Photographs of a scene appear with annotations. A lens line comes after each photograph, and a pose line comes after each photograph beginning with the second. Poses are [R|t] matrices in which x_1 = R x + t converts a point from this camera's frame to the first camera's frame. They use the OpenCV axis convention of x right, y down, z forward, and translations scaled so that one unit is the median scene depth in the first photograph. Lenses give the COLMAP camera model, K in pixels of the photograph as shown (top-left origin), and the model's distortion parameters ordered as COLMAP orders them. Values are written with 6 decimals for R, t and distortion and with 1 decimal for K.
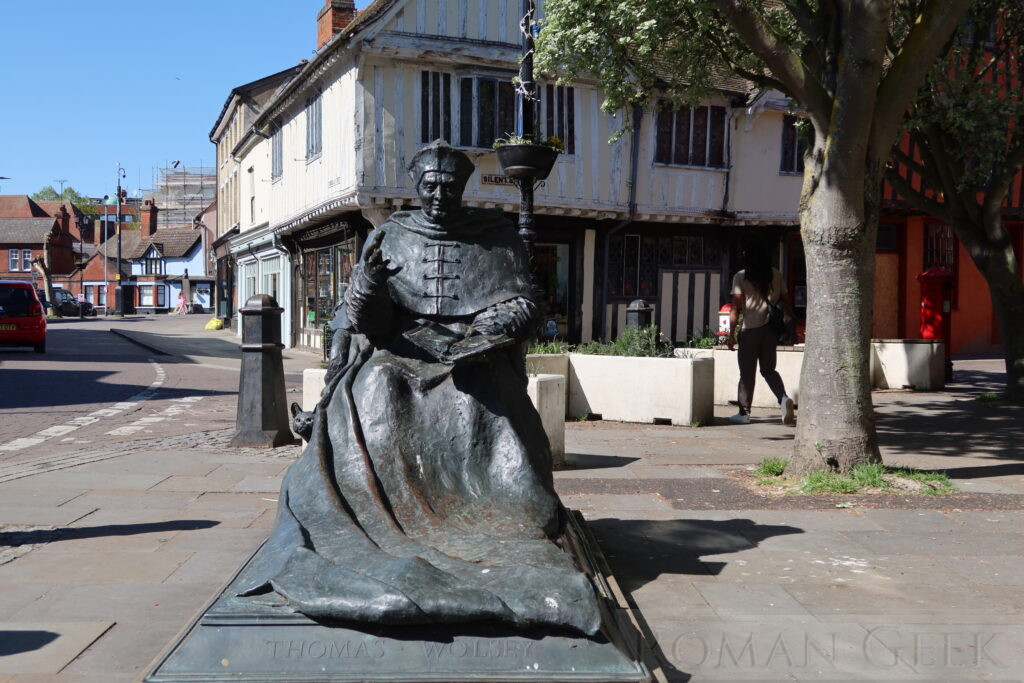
lens RADIAL K [[776.1, 0, 512.0], [0, 776.1, 341.5], [0, 0, 1]] dist [-0.000662, -0.000284]
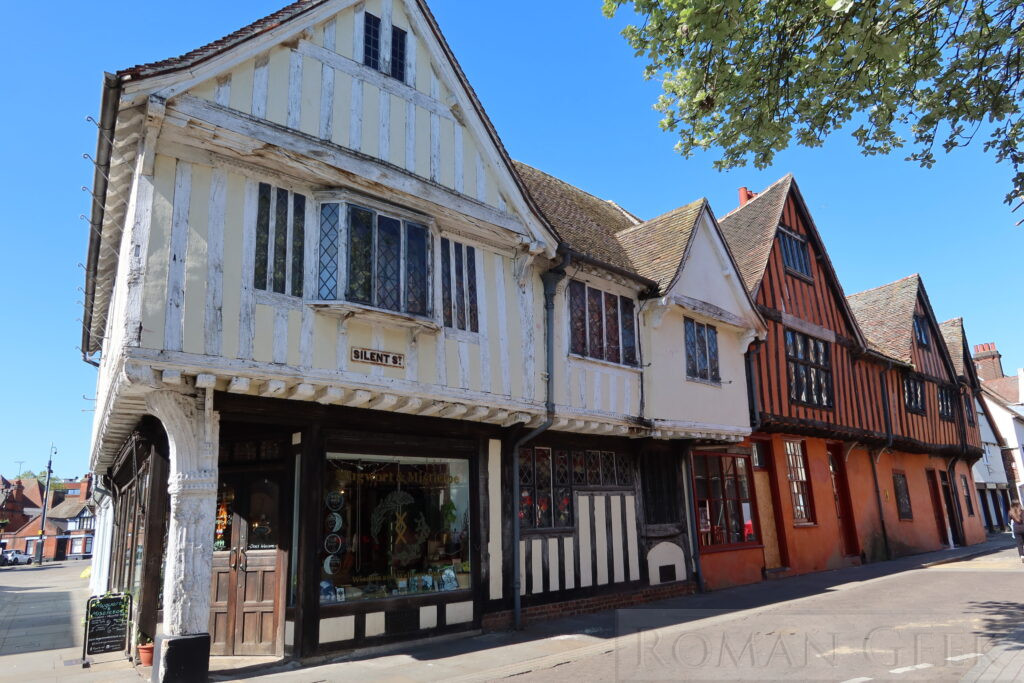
lens RADIAL K [[717.9, 0, 512.0], [0, 717.9, 341.5], [0, 0, 1]] dist [-0.026593, 0.000373]
pose [[0.979940, 0.000205, 0.199293, -0.022372], [0.062198, 0.949736, -0.306811, -0.022084], [-0.189339, 0.313052, 0.930671, 0.347442]]
